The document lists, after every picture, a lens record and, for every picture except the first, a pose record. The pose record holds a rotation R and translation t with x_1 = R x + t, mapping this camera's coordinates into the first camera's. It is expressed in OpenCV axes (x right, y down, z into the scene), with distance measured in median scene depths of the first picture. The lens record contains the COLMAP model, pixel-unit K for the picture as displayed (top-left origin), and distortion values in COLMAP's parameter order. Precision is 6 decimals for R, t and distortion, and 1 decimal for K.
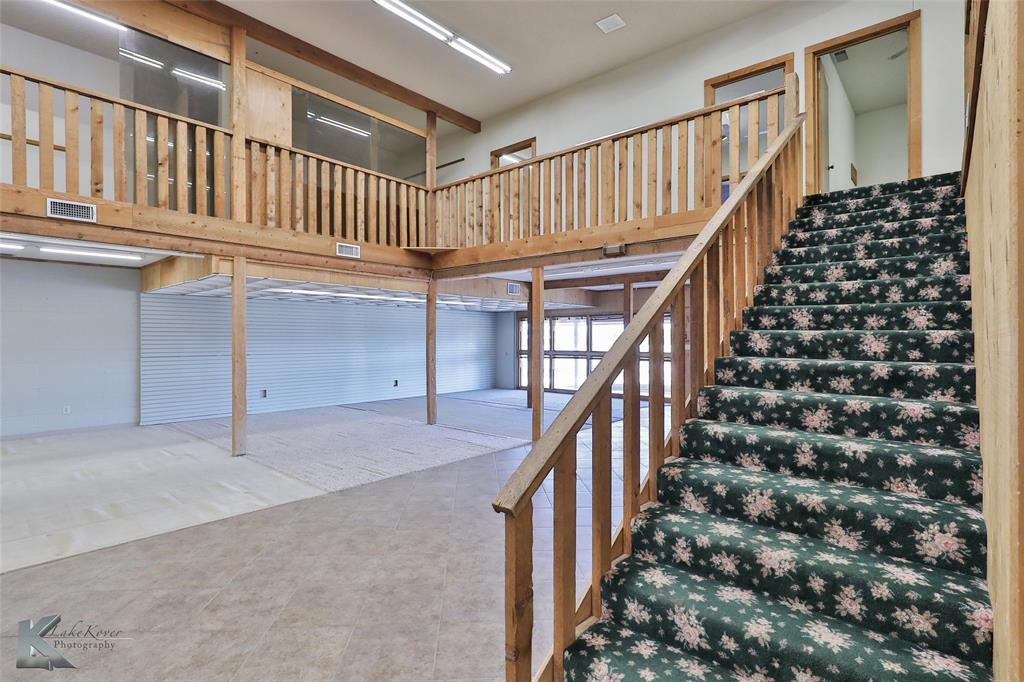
lens RADIAL K [[500.6, 0, 513.1], [0, 500.6, 338.6], [0, 0, 1]] dist [-0.010683, 0.000365]
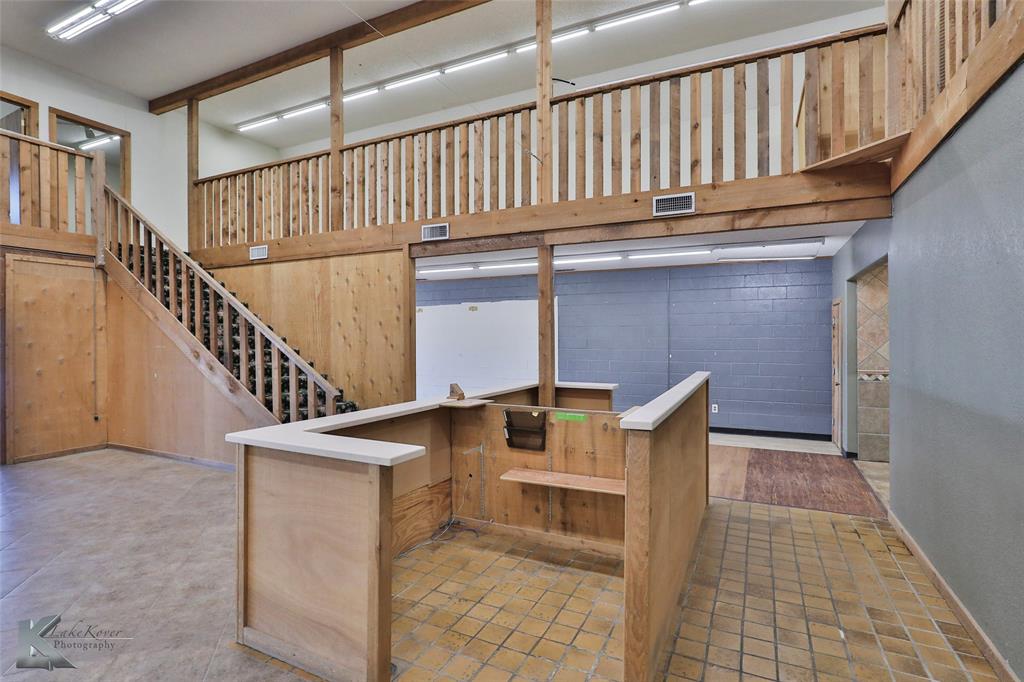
lens RADIAL K [[500.6, 0, 510.6], [0, 500.6, 339.8], [0, 0, 1]] dist [-0.010683, 0.000365]
pose [[-0.256962, -0.006422, 0.966400, -0.781157], [-0.000594, 0.999979, 0.006488, -0.008916], [-0.966421, 0.001093, -0.256960, 0.180447]]
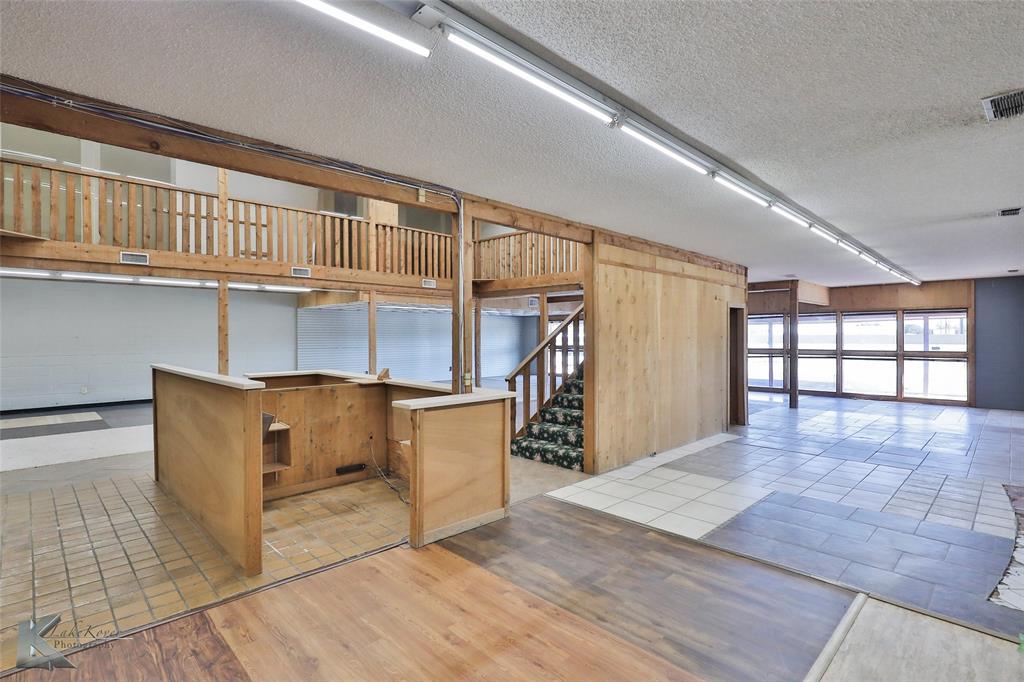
lens RADIAL K [[500.6, 0, 510.8], [0, 500.6, 342.9], [0, 0, 1]] dist [-0.010683, 0.000365]
pose [[0.997071, -0.000936, -0.076481, 0.071049], [0.001835, 0.999930, 0.011678, 0.001082], [0.076465, -0.011784, 0.997003, -0.677195]]
